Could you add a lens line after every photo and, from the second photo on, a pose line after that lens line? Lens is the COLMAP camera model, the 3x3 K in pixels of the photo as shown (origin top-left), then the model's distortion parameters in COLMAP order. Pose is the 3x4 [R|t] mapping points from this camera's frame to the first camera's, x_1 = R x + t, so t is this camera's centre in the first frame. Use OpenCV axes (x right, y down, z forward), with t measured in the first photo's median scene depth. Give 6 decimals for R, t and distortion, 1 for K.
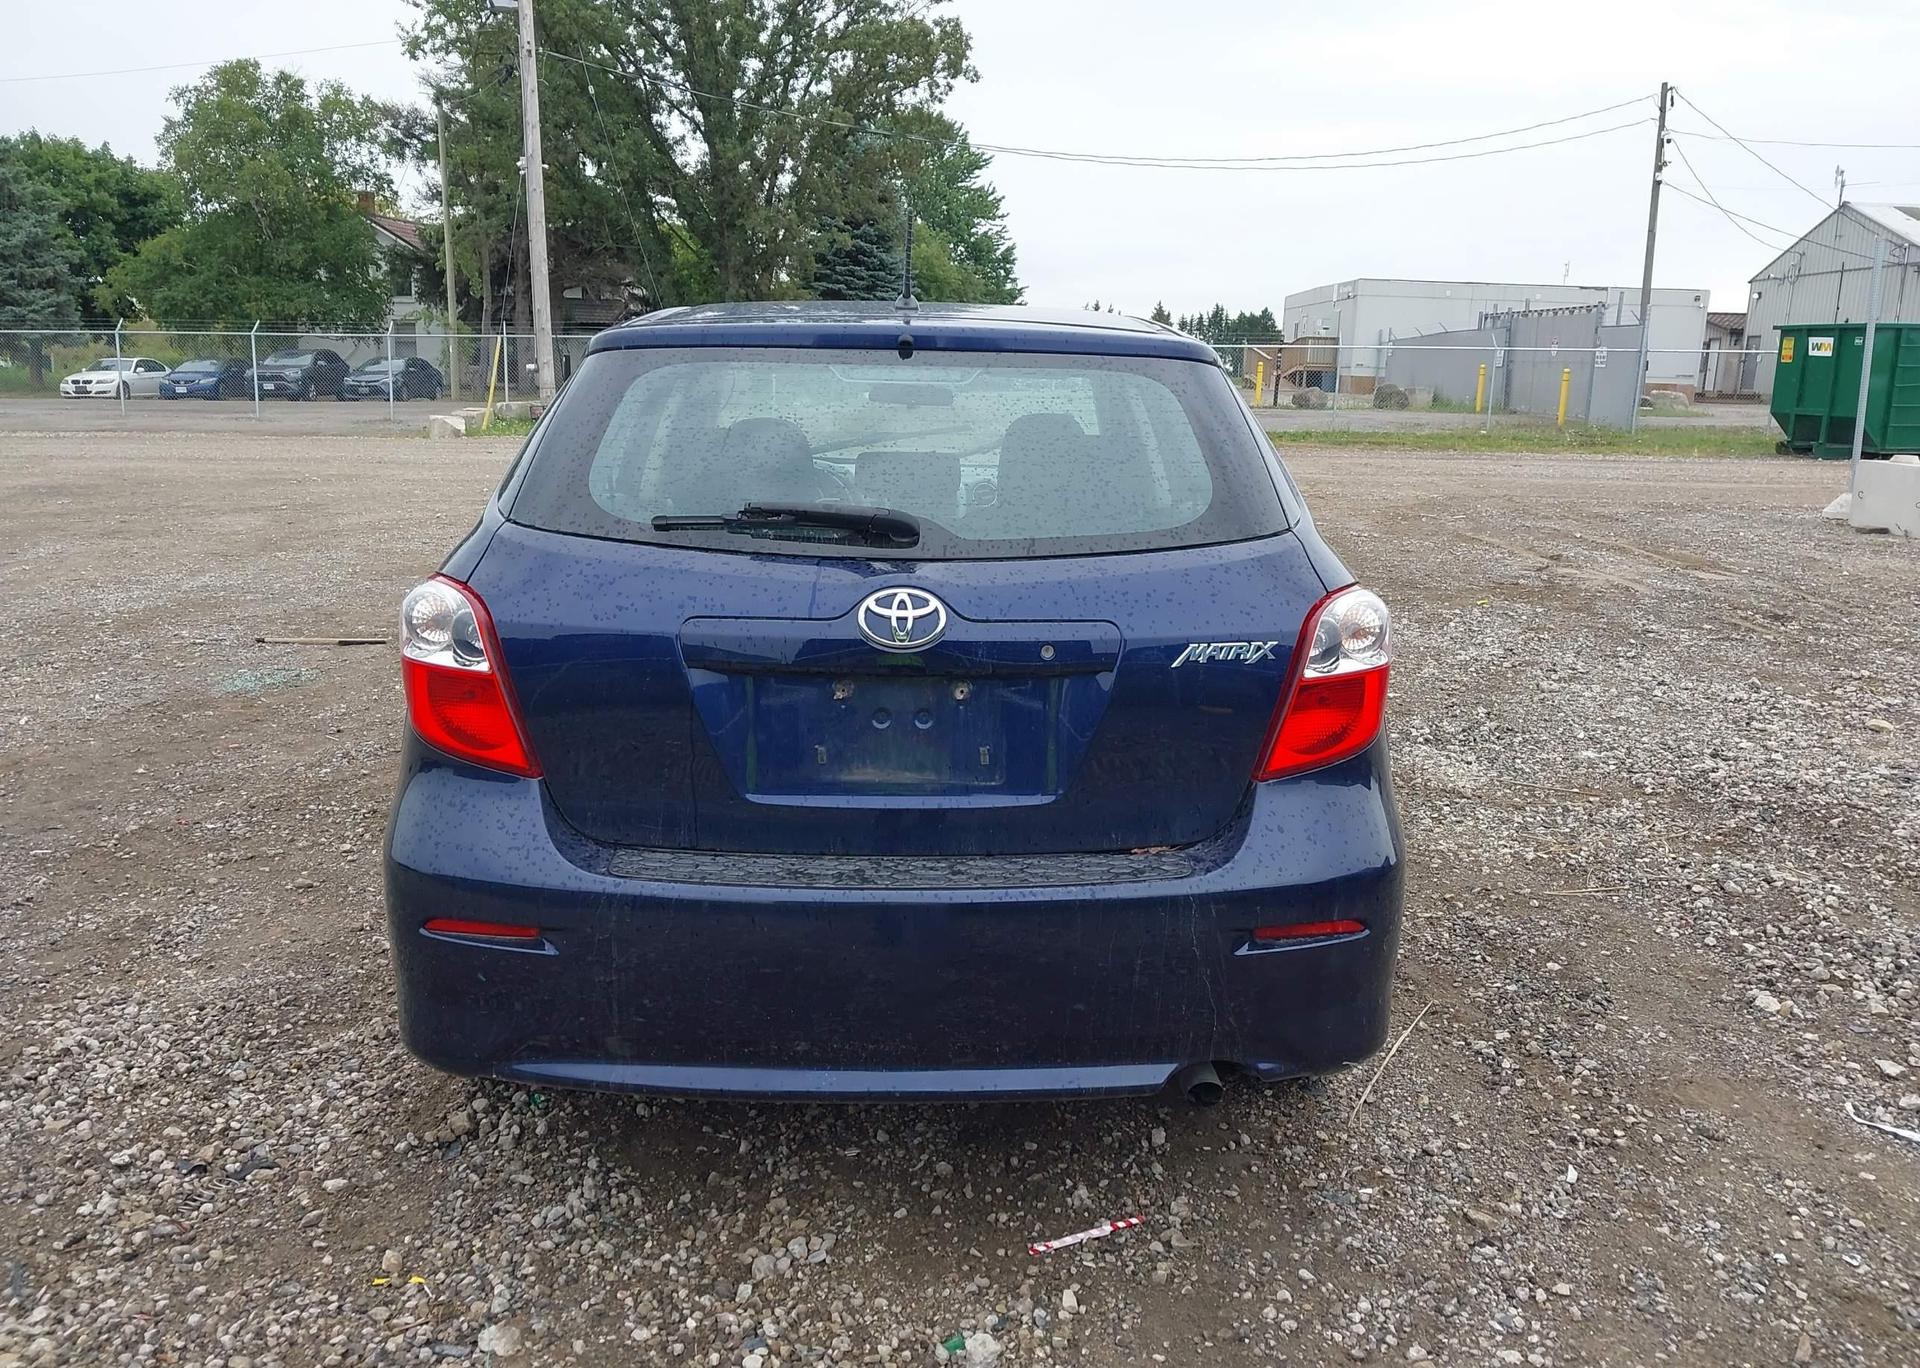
lens RADIAL K [[1515.1, 0, 974.7], [0, 1515.1, 679.8], [0, 0, 1]] dist [0.013745, -0.008308]
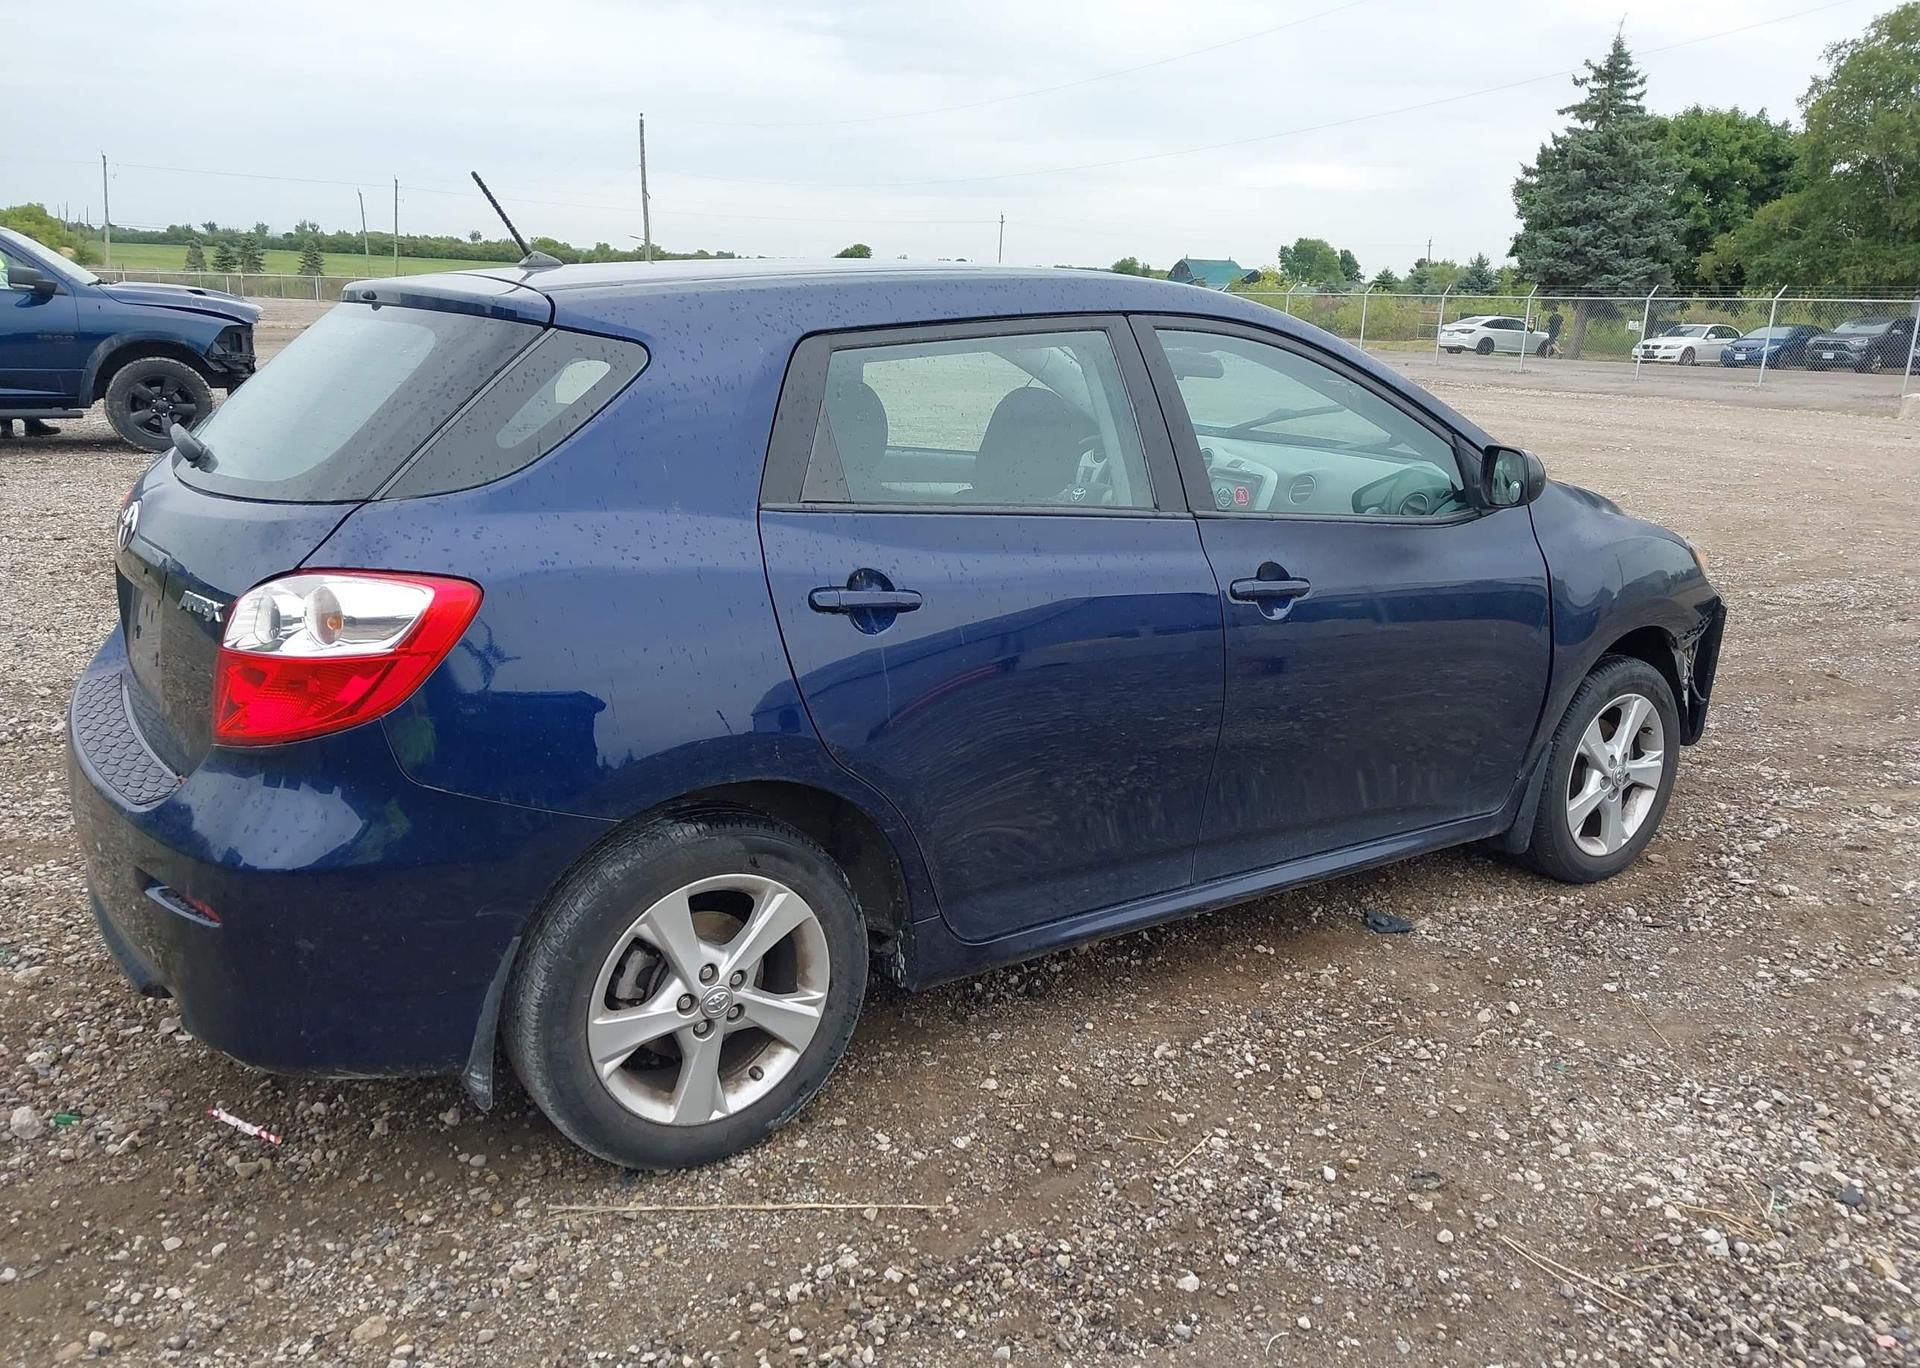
lens RADIAL K [[1515.1, 0, 968.1], [0, 1515.1, 702.0], [0, 0, 1]] dist [0.013745, -0.008308]
pose [[0.546729, 0.215535, -0.809094, 0.047422], [-0.187804, 0.973248, 0.132359, -0.006881], [0.815976, 0.079586, 0.572581, 0.031418]]
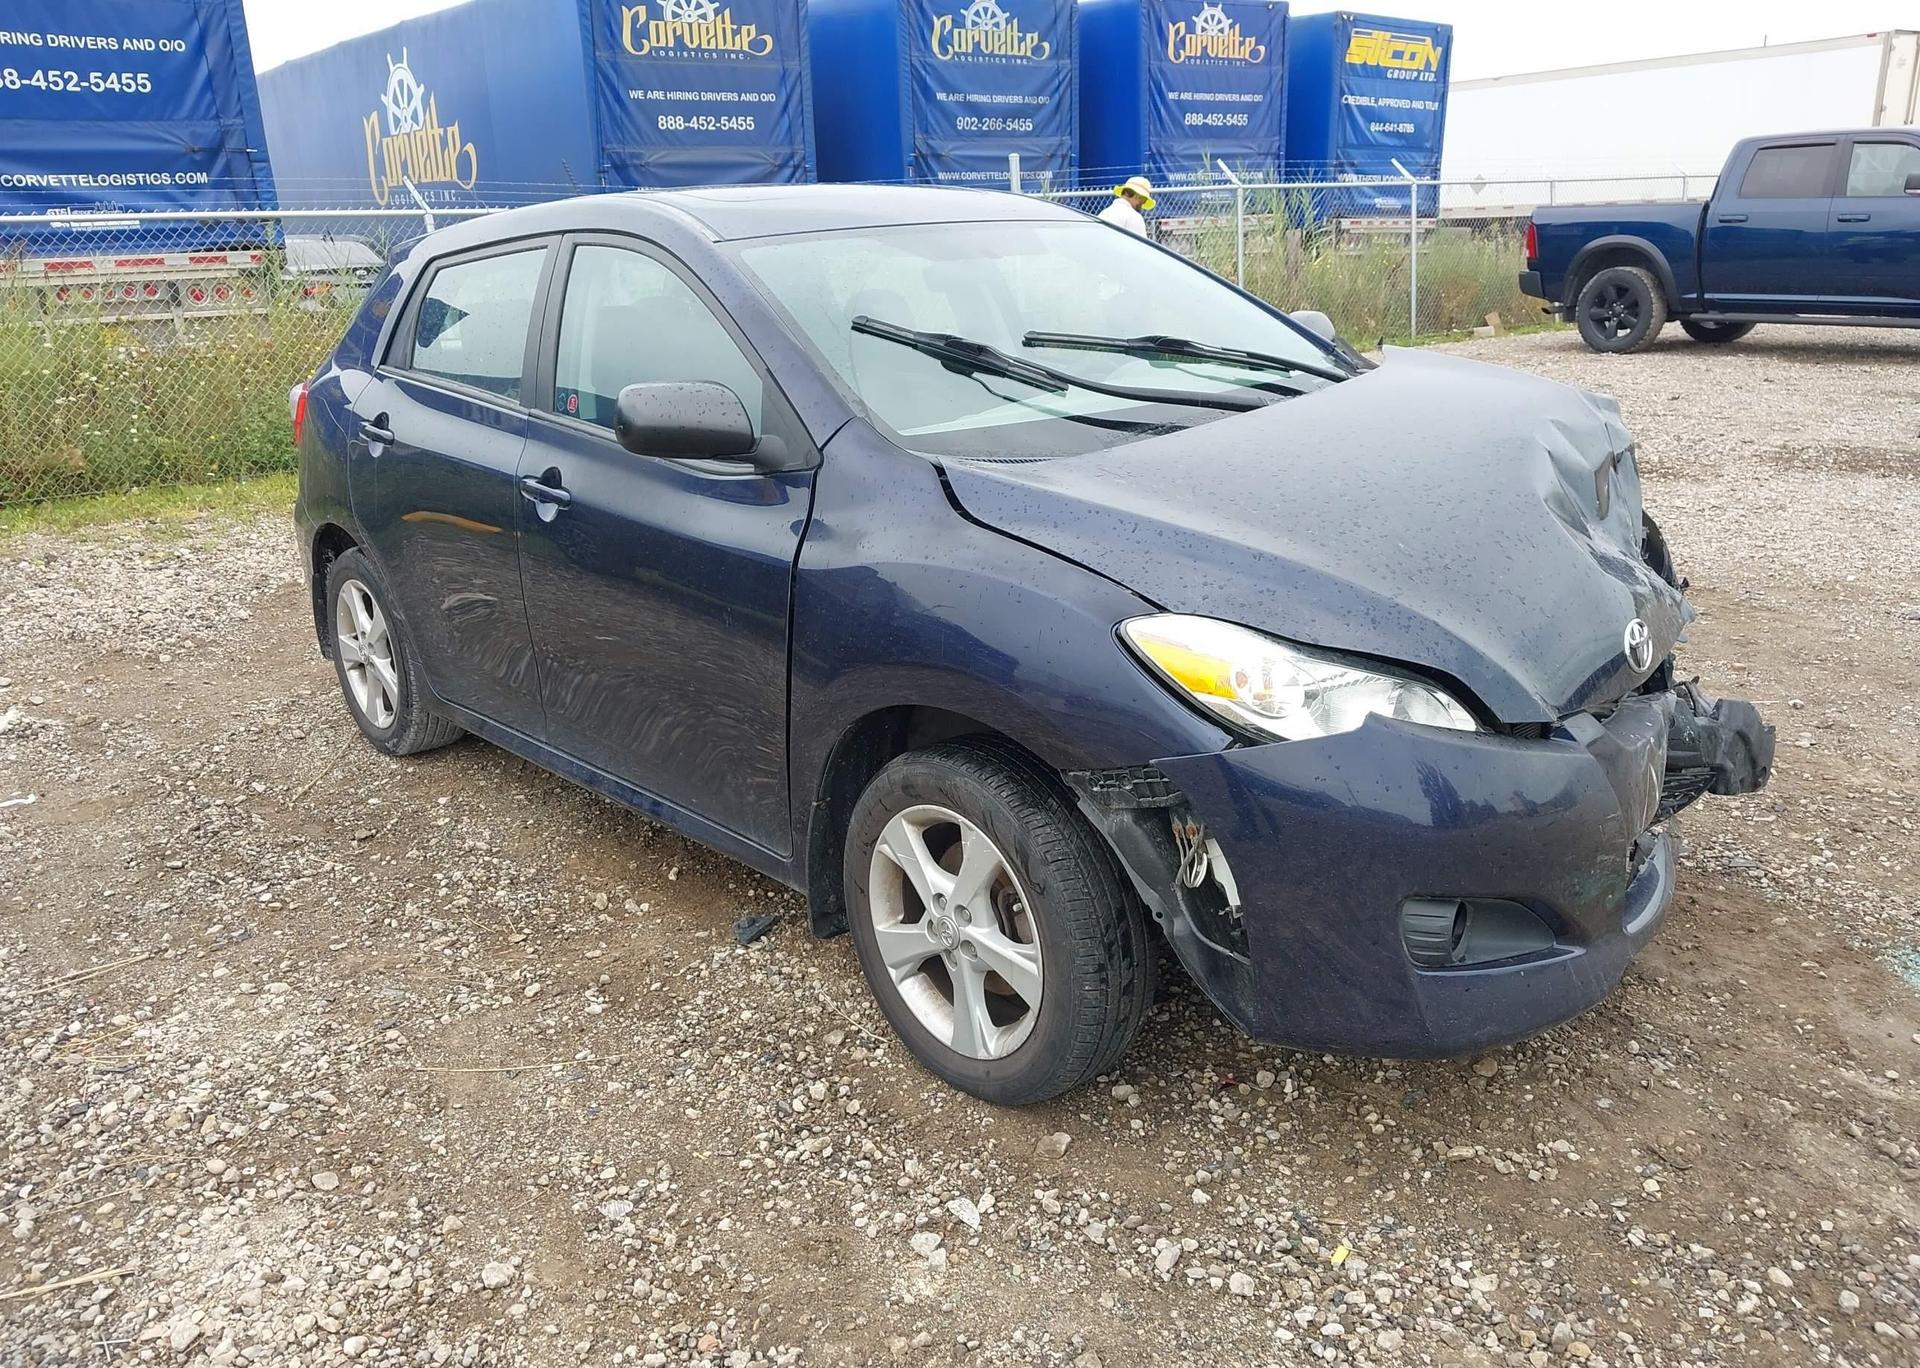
lens RADIAL K [[1515.1, 0, 951.6], [0, 1515.1, 674.3], [0, 0, 1]] dist [0.013745, -0.008308]
pose [[-0.763036, 0.200450, -0.614488, 0.034554], [-0.099410, 0.902990, 0.418003, -0.023905], [0.638666, 0.380038, -0.669087, 0.116334]]
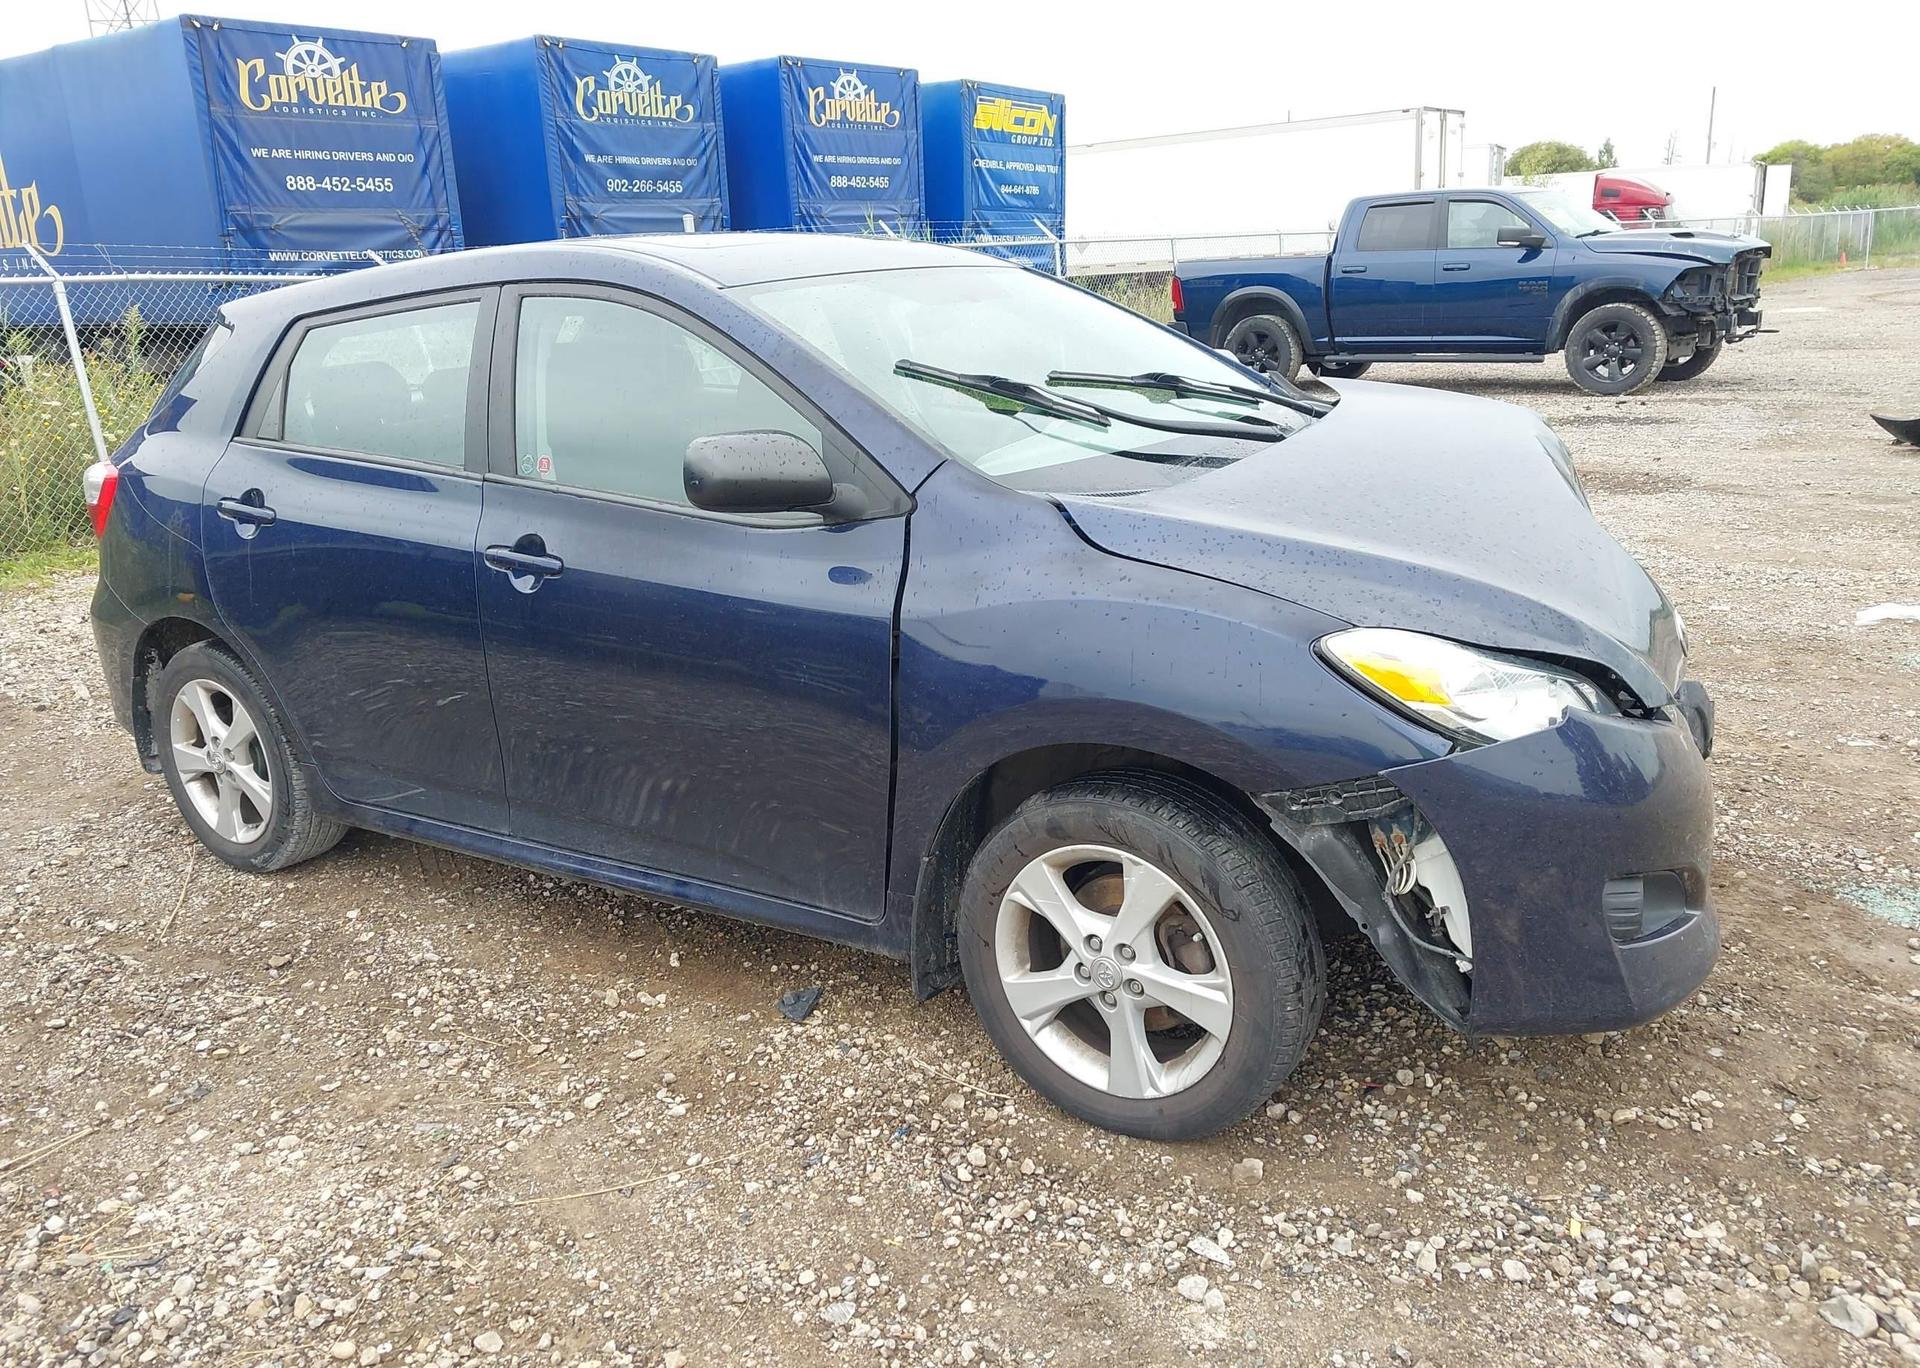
lens RADIAL K [[1515.1, 0, 950.0], [0, 1515.1, 679.5], [0, 0, 1]] dist [0.013745, -0.008308]
pose [[-0.573577, 0.232208, -0.785550, 0.043087], [-0.117128, 0.925877, 0.359210, -0.021694], [0.810735, 0.298045, -0.503864, 0.106135]]
